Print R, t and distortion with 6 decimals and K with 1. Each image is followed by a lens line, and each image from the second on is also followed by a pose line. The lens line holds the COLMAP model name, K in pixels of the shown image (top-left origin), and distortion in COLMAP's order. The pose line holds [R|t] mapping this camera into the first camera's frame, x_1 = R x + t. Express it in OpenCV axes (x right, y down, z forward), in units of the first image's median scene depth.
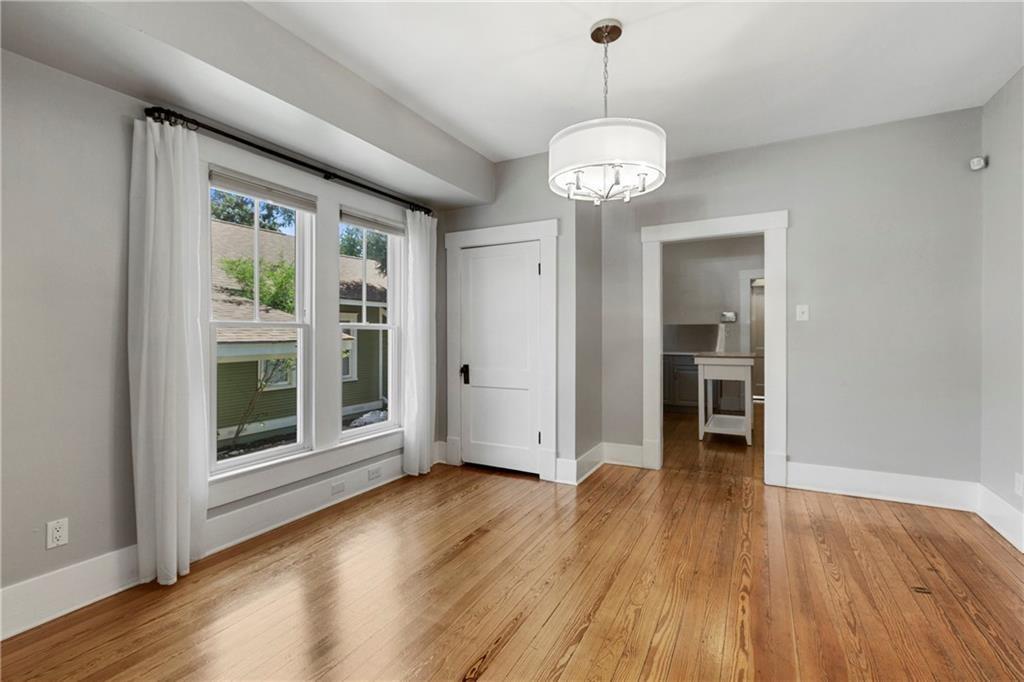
lens RADIAL K [[462.7, 0, 515.1], [0, 462.7, 342.0], [0, 0, 1]] dist [0.002481, -0.000711]
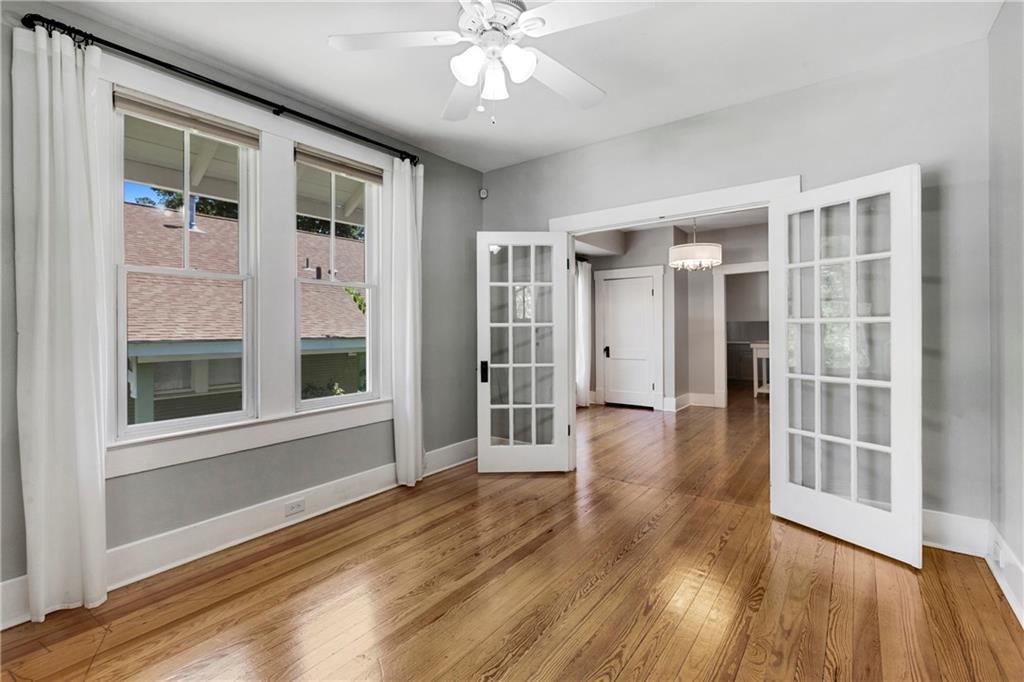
lens RADIAL K [[462.7, 0, 505.9], [0, 462.7, 330.5], [0, 0, 1]] dist [0.002481, -0.000711]
pose [[0.987724, -0.002302, -0.156194, -0.212240], [0.000721, 0.999948, -0.010178, 0.006159], [0.156209, 0.009941, 0.987674, -0.792307]]
